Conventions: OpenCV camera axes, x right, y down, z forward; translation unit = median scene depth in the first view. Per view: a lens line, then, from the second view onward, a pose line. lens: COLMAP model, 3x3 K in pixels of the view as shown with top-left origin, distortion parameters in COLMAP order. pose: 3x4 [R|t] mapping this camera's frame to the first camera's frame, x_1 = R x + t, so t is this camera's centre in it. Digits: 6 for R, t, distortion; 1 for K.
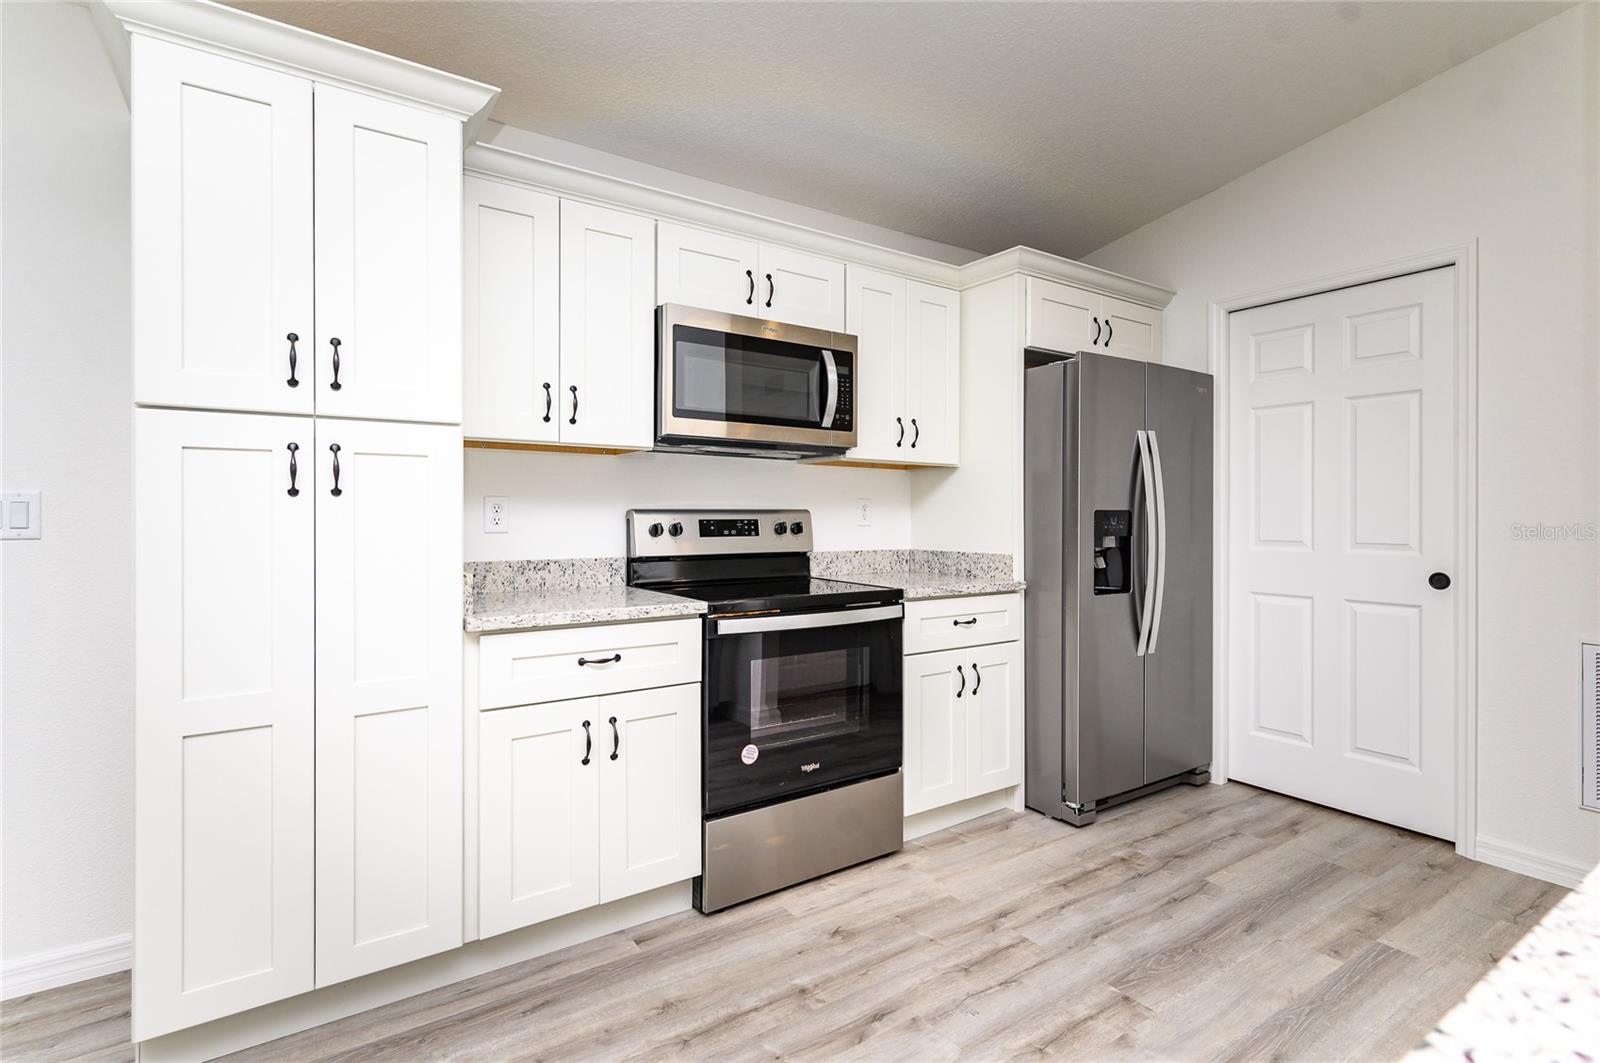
lens RADIAL K [[773.8, 0, 793.6], [0, 773.8, 520.1], [0, 0, 1]] dist [0.007855, -0.000752]
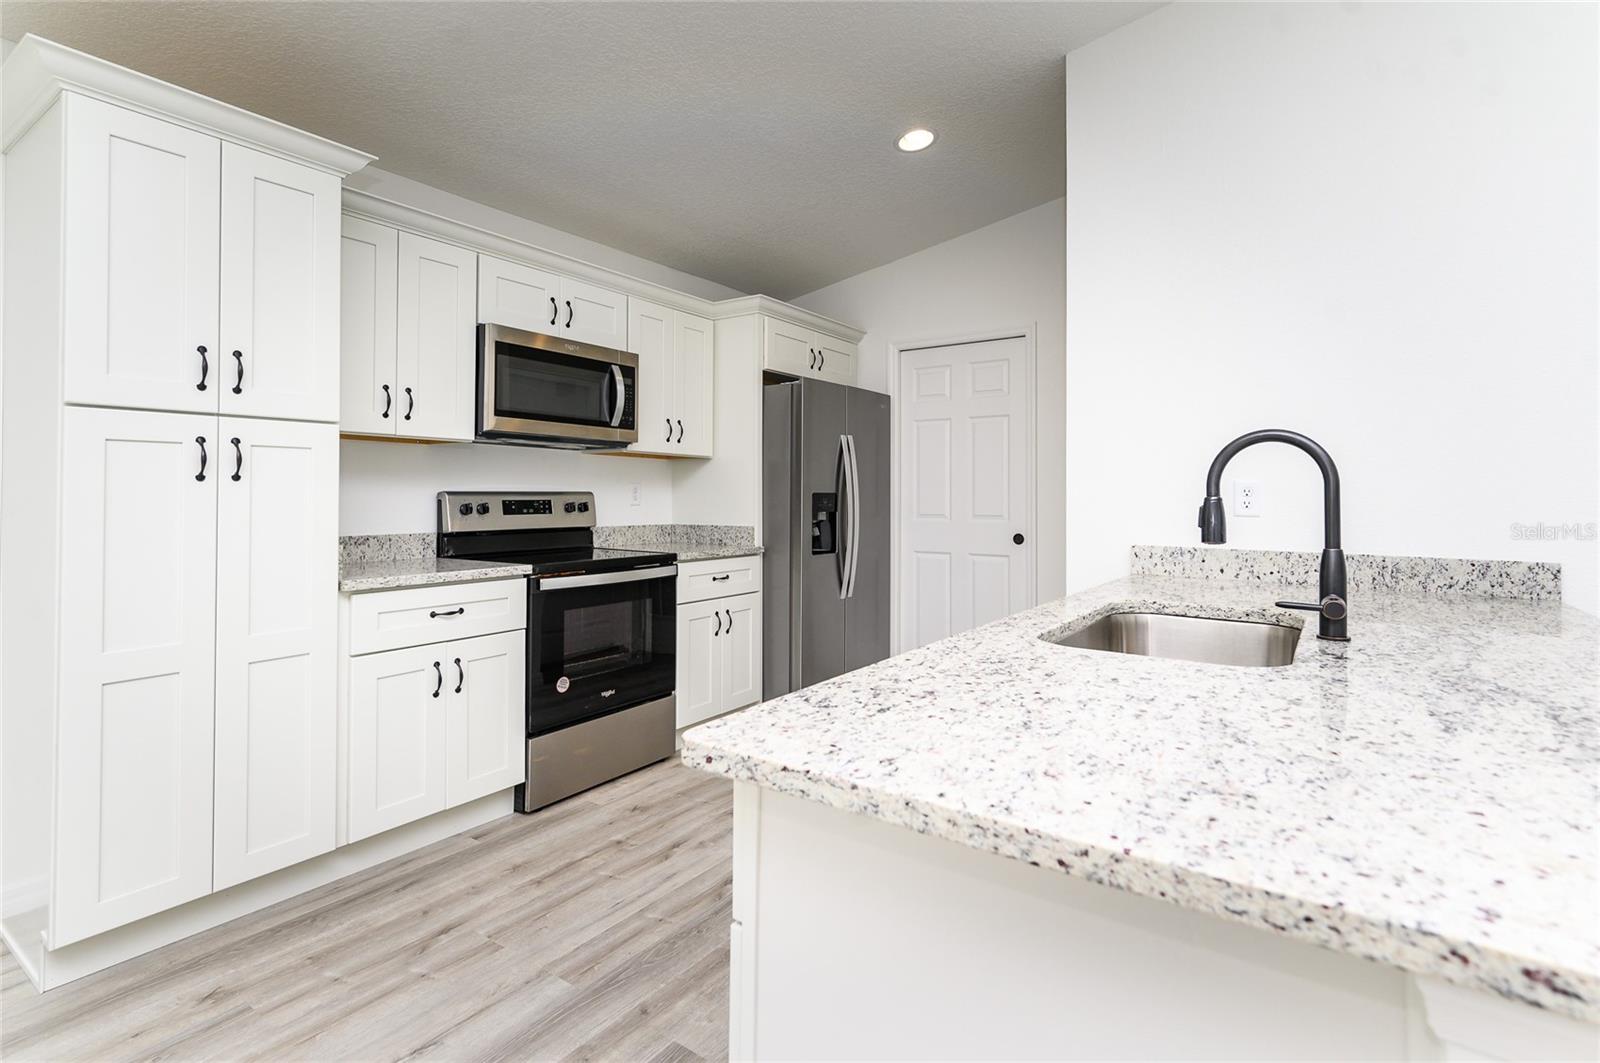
lens RADIAL K [[773.8, 0, 800.2], [0, 773.8, 520.8], [0, 0, 1]] dist [0.007855, -0.000752]
pose [[0.933598, -0.011073, 0.358150, -0.142802], [0.001638, 0.999644, 0.026635, 0.000149], [-0.358318, -0.024280, 0.933284, -0.316782]]
